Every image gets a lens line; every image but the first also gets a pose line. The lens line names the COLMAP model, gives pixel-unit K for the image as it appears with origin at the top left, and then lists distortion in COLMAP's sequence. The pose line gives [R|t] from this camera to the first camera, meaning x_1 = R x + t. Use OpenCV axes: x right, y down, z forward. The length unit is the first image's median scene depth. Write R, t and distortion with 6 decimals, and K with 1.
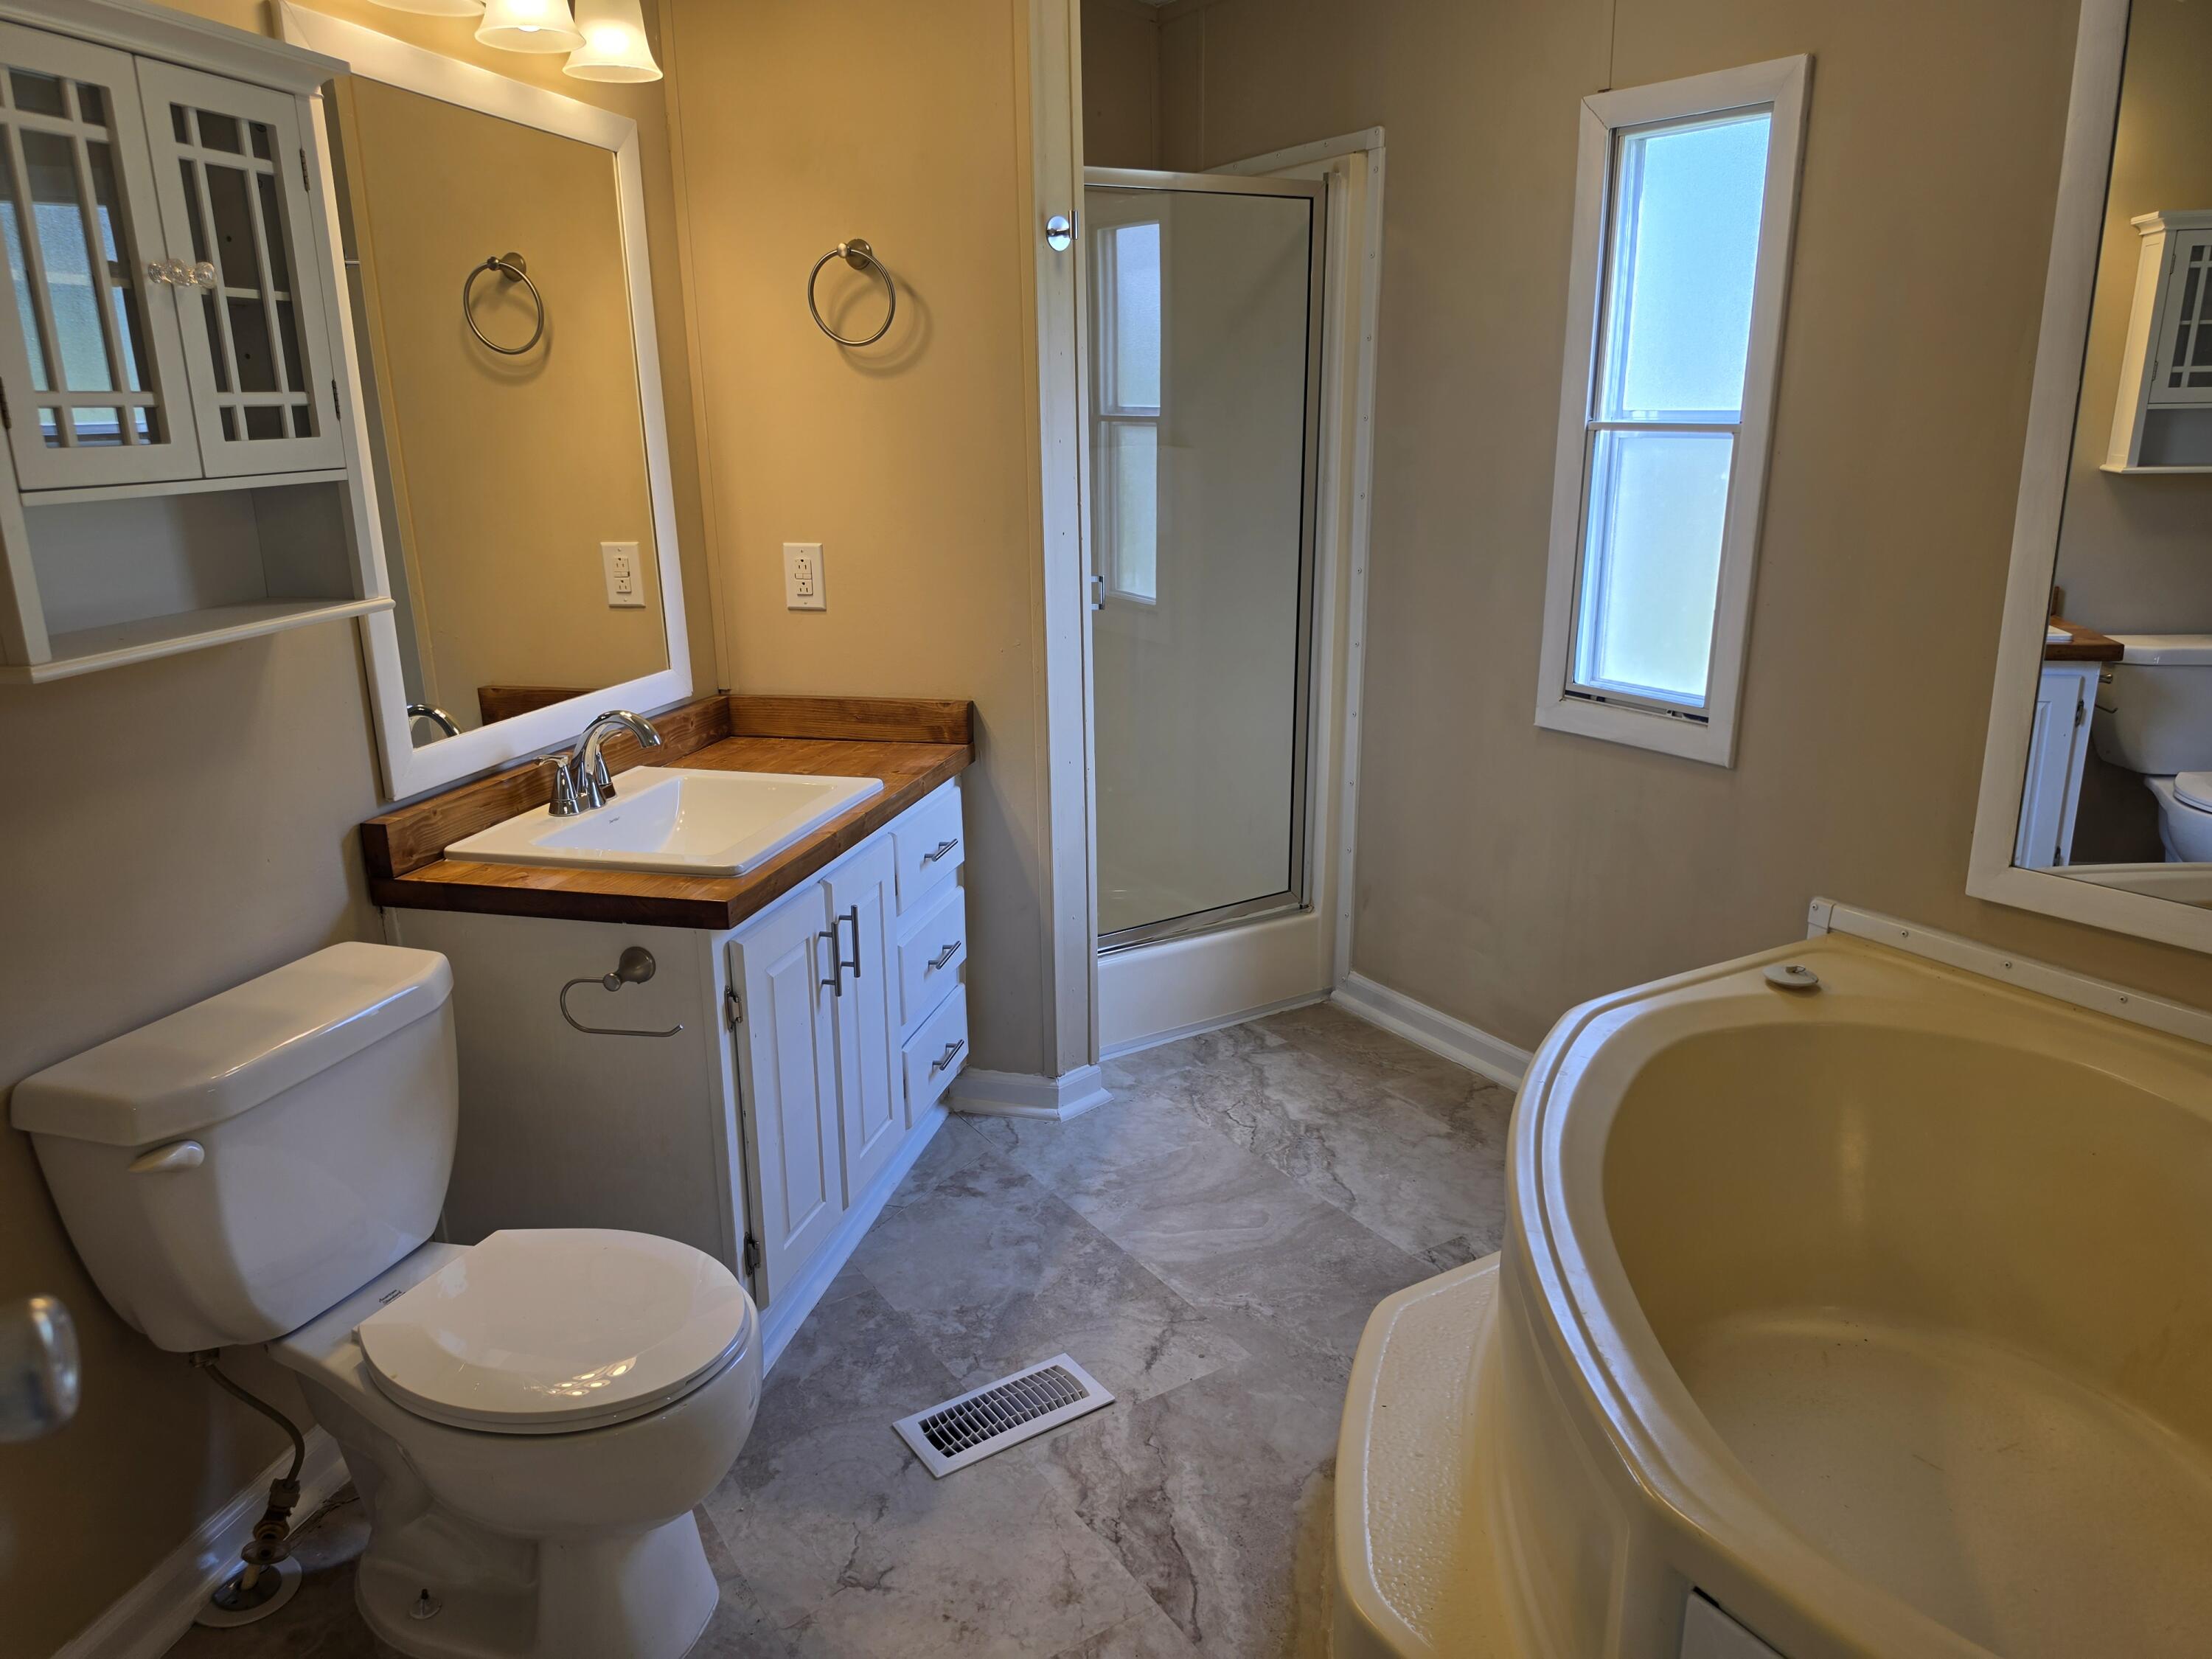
lens RADIAL K [[1521.7, 0, 1084.1], [0, 1521.7, 851.1], [0, 0, 1]] dist [0.045085, -0.054901]
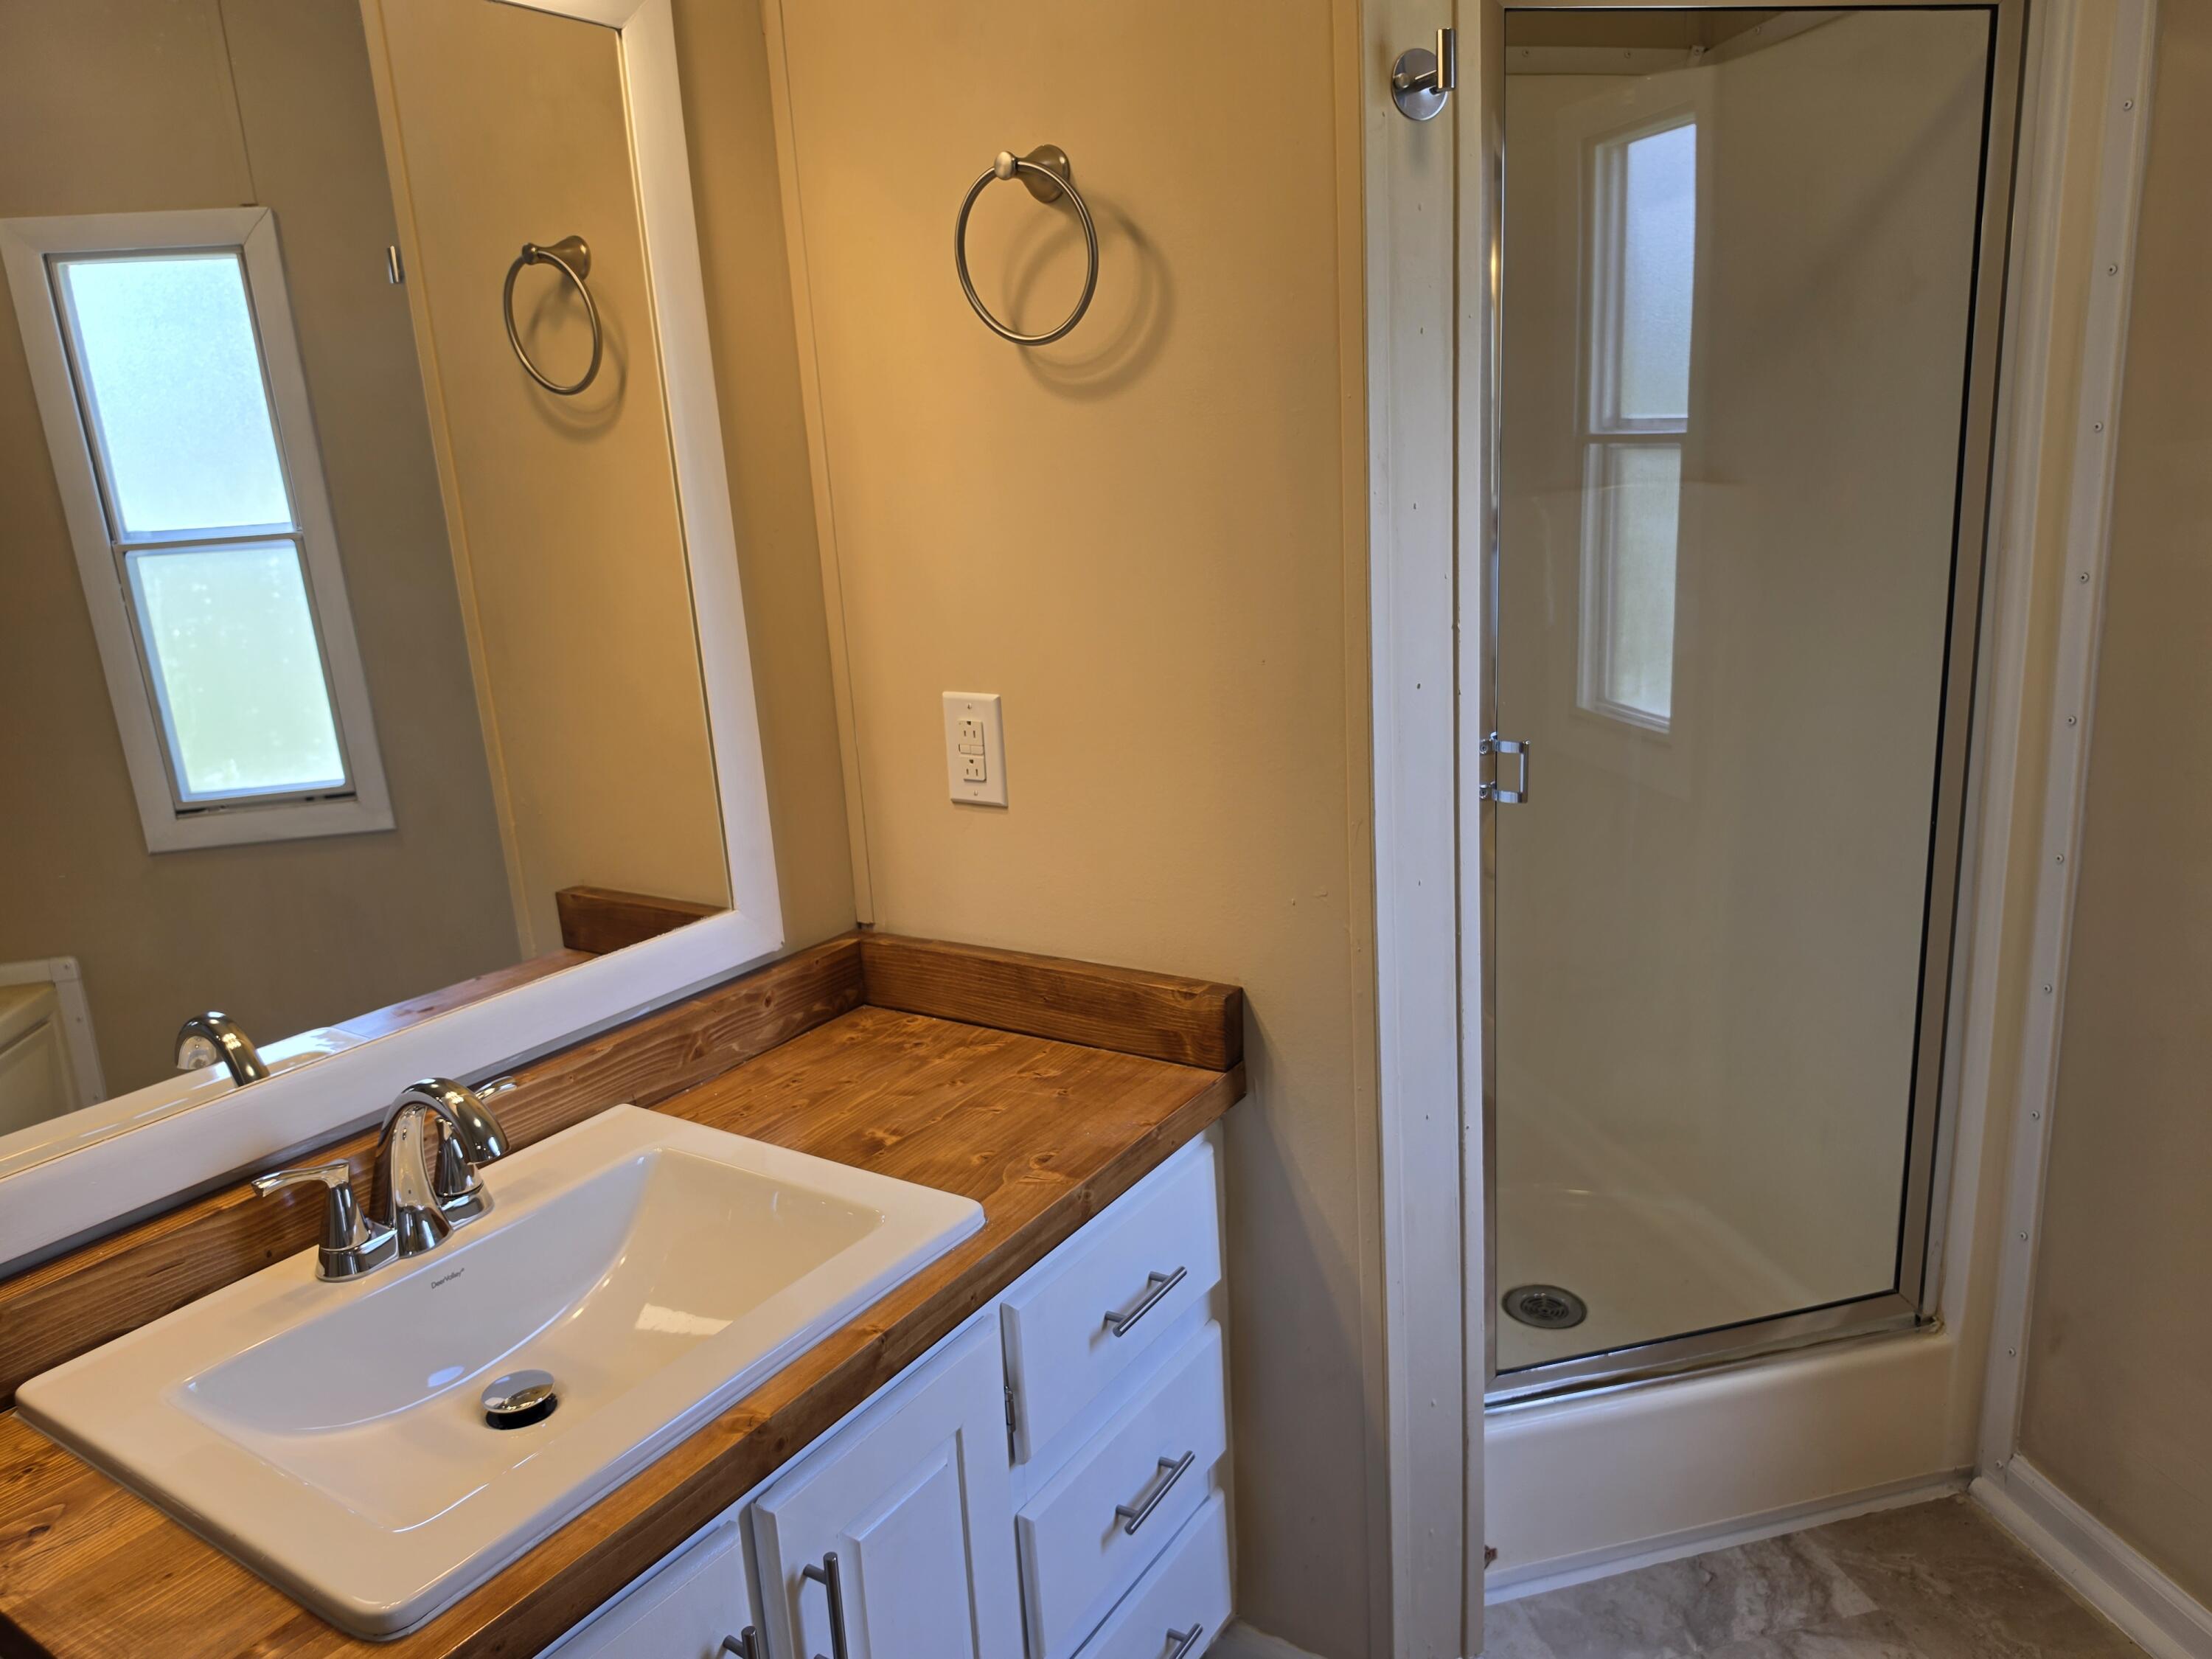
lens RADIAL K [[1521.7, 0, 1110.7], [0, 1521.7, 830.2], [0, 0, 1]] dist [0.045085, -0.054901]
pose [[0.942932, 0.039793, -0.330598, 0.060514], [-0.048187, 0.998690, -0.017229, -0.151763], [0.329479, 0.032176, 0.943614, 0.508564]]
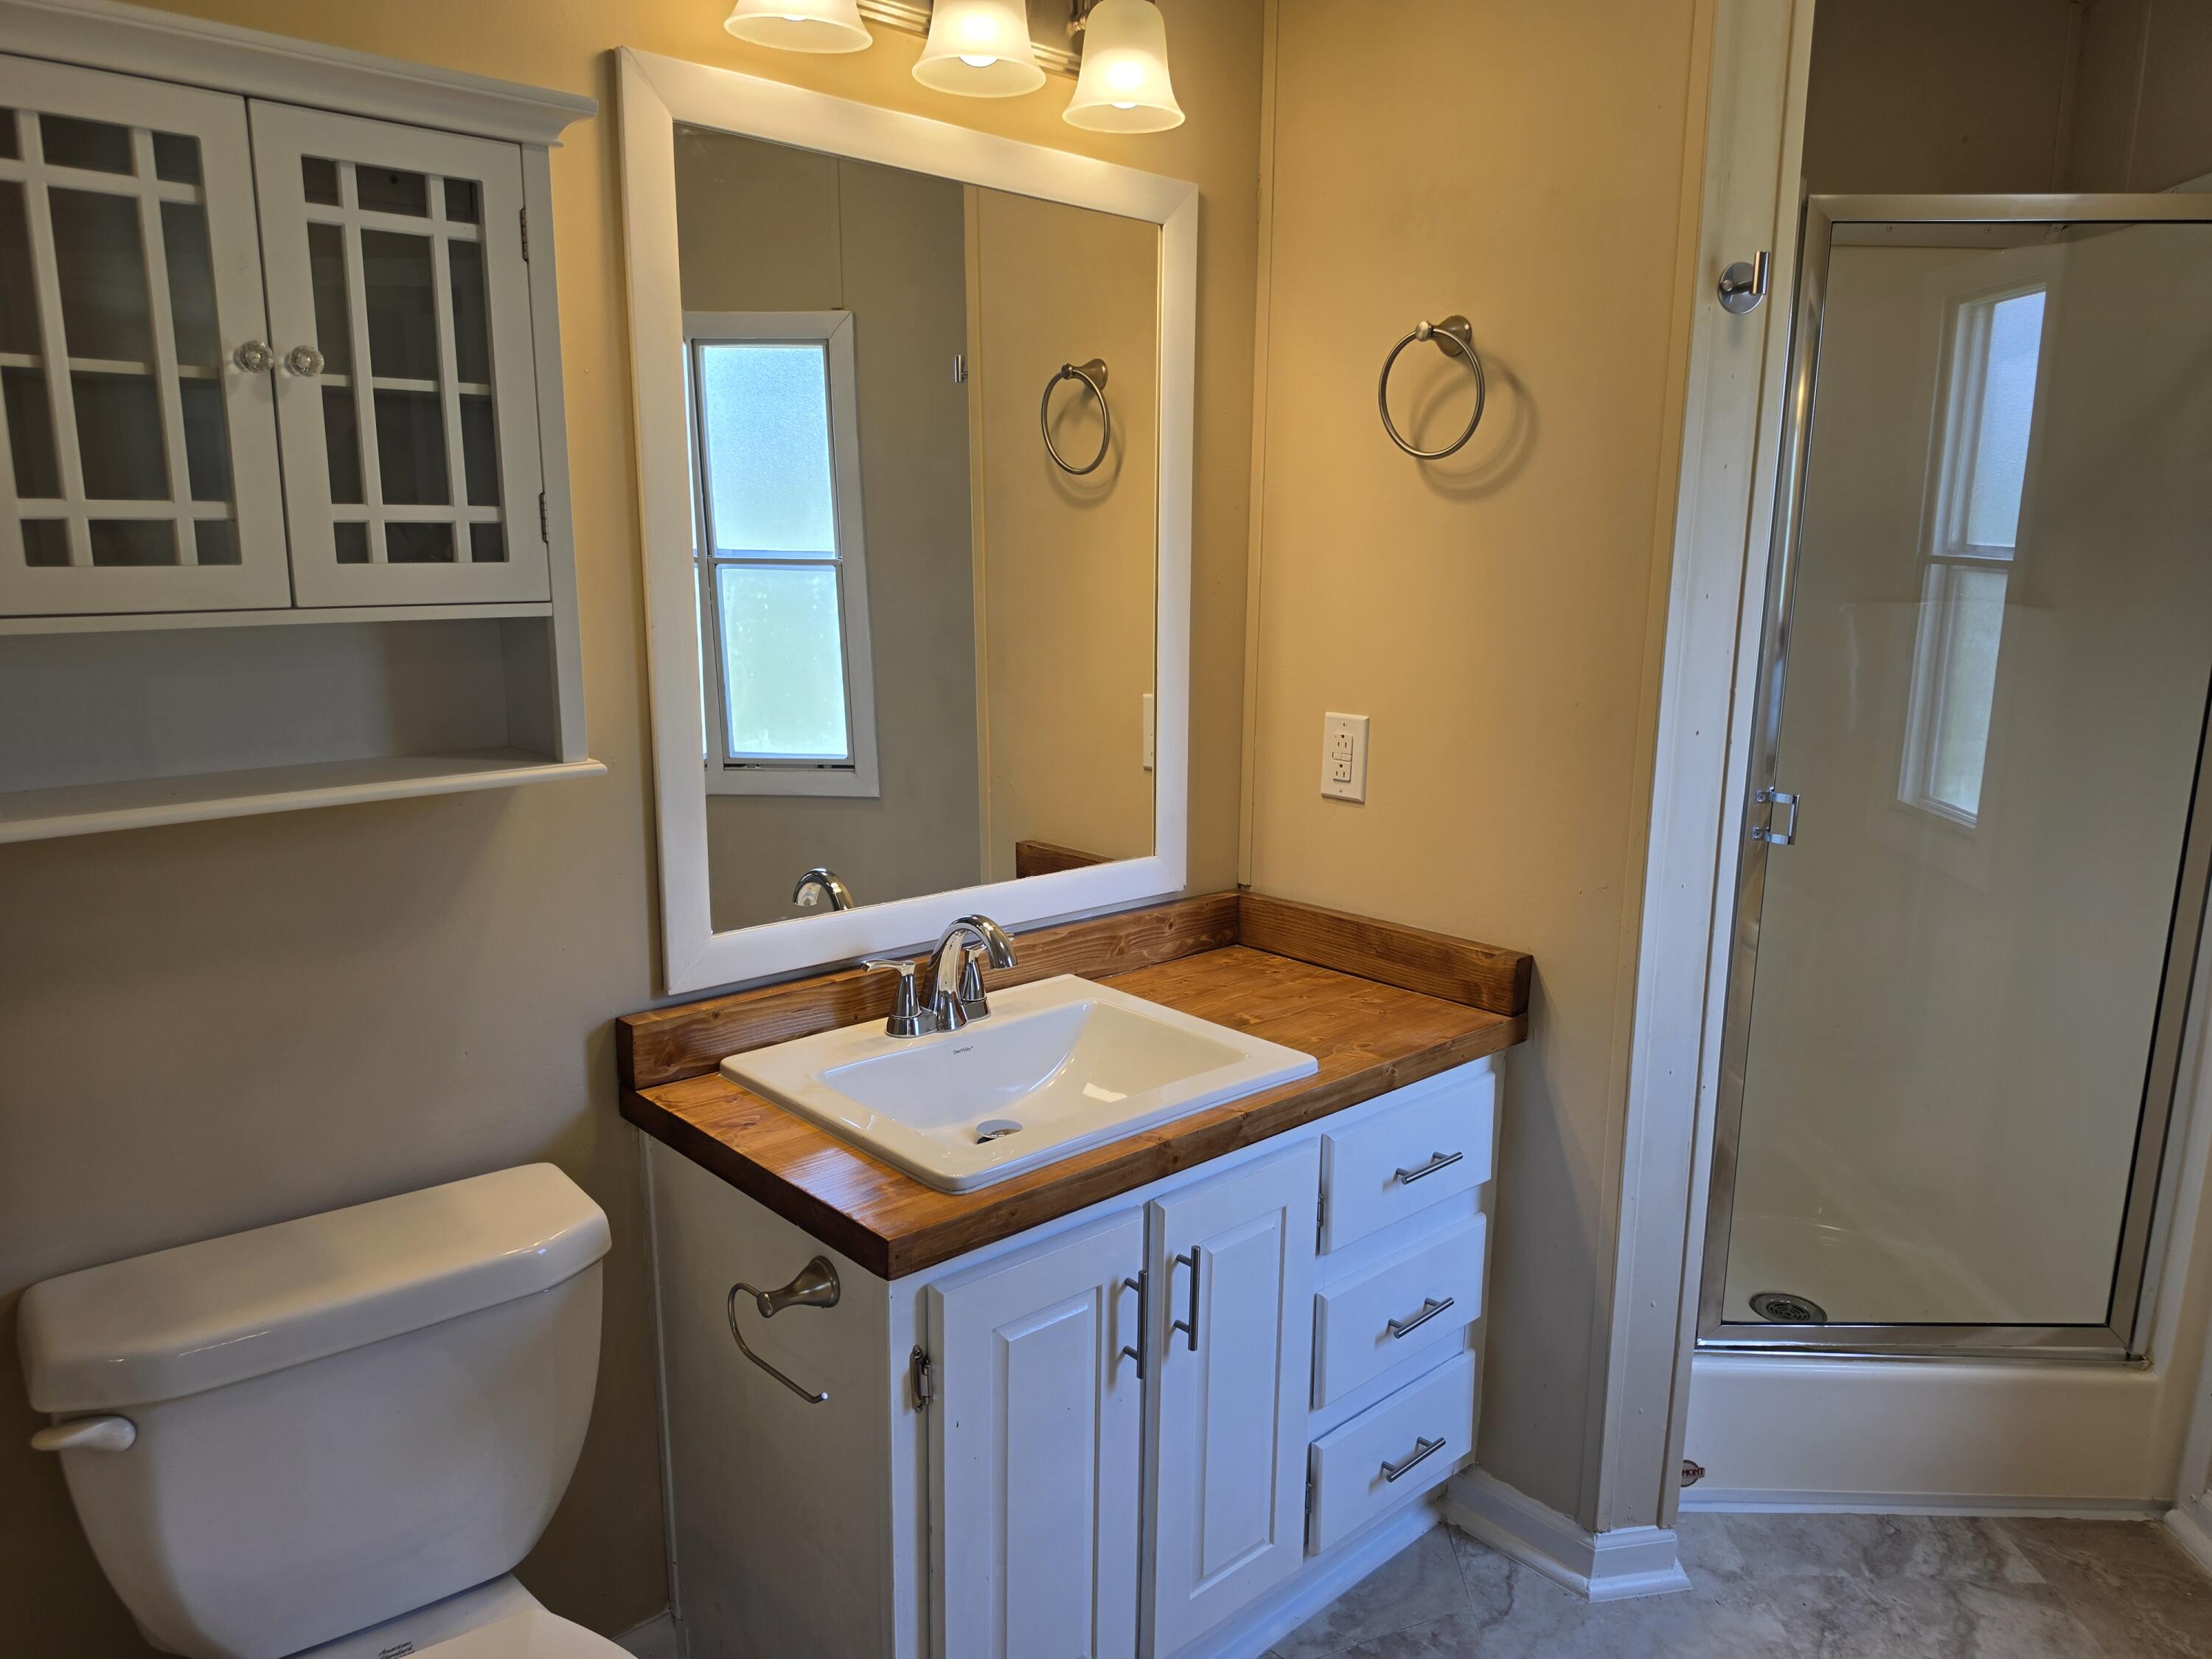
lens RADIAL K [[1521.7, 0, 1113.7], [0, 1521.7, 847.2], [0, 0, 1]] dist [0.045085, -0.054901]
pose [[0.835293, 0.131484, -0.533852, 0.139473], [-0.173525, 0.984401, -0.029056, -0.099905], [0.521704, 0.116907, 0.845078, 0.326312]]
